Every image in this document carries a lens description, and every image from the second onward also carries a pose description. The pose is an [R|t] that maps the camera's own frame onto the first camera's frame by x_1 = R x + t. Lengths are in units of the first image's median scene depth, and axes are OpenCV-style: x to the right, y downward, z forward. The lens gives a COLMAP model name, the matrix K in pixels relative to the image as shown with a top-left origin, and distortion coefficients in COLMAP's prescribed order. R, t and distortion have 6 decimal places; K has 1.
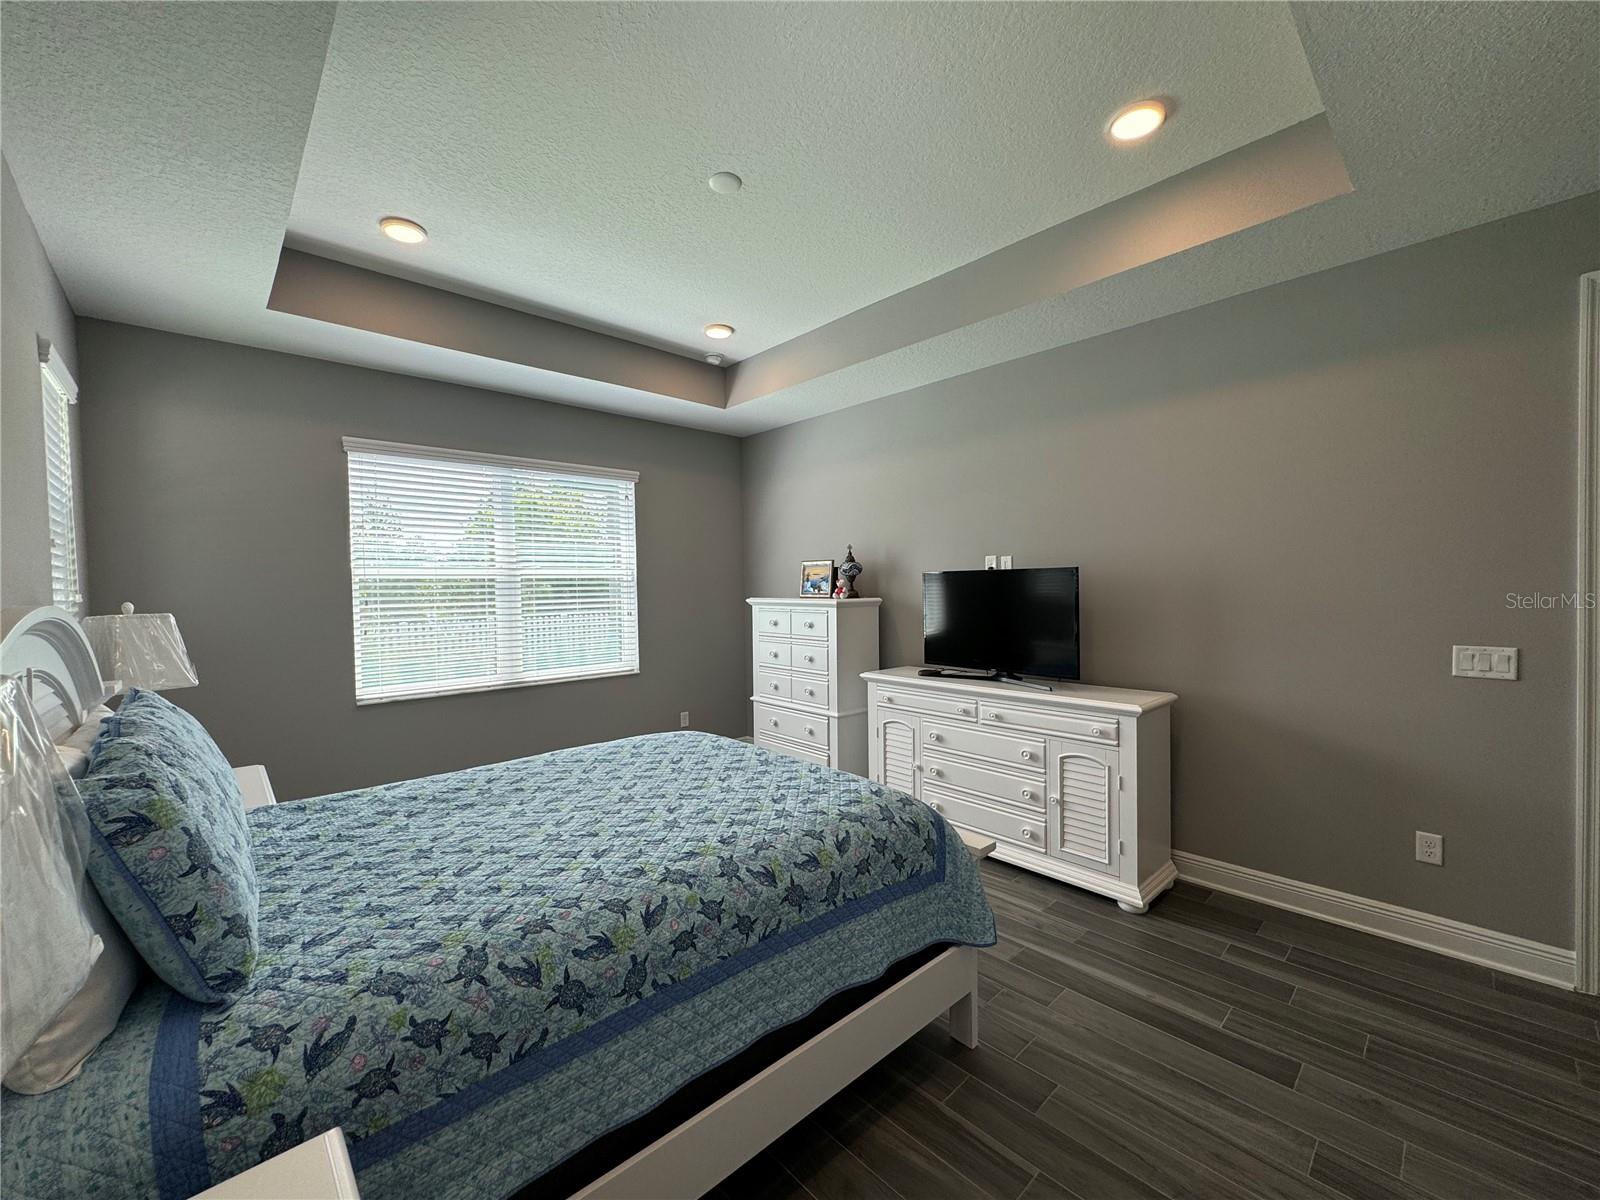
lens RADIAL K [[651.5, 0, 800.0], [0, 651.5, 600.0], [0, 0, 1]] dist [0.010938, -0.000201]
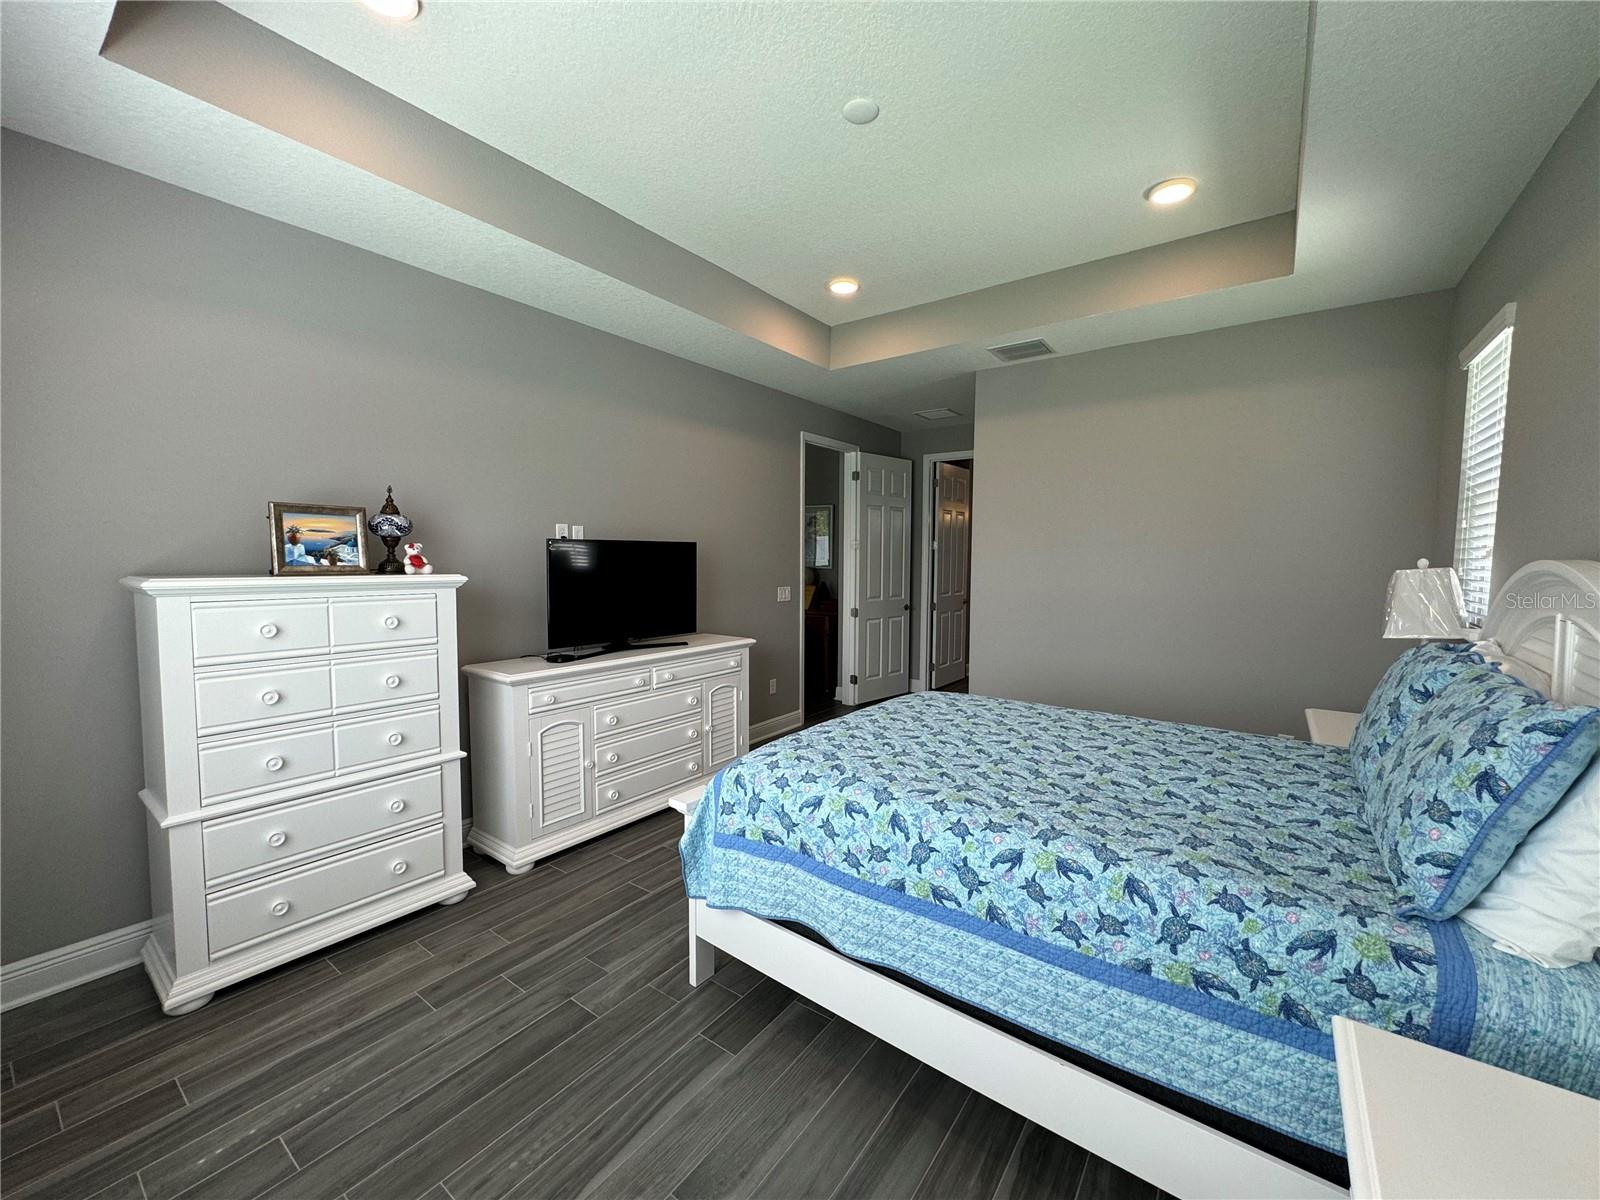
lens RADIAL K [[651.5, 0, 800.0], [0, 651.5, 600.0], [0, 0, 1]] dist [0.010938, -0.000201]
pose [[-0.165607, -0.046185, 0.985110, -0.675273], [0.031347, 0.998152, 0.052066, 0.001860], [-0.985694, 0.039503, -0.163853, 0.828125]]
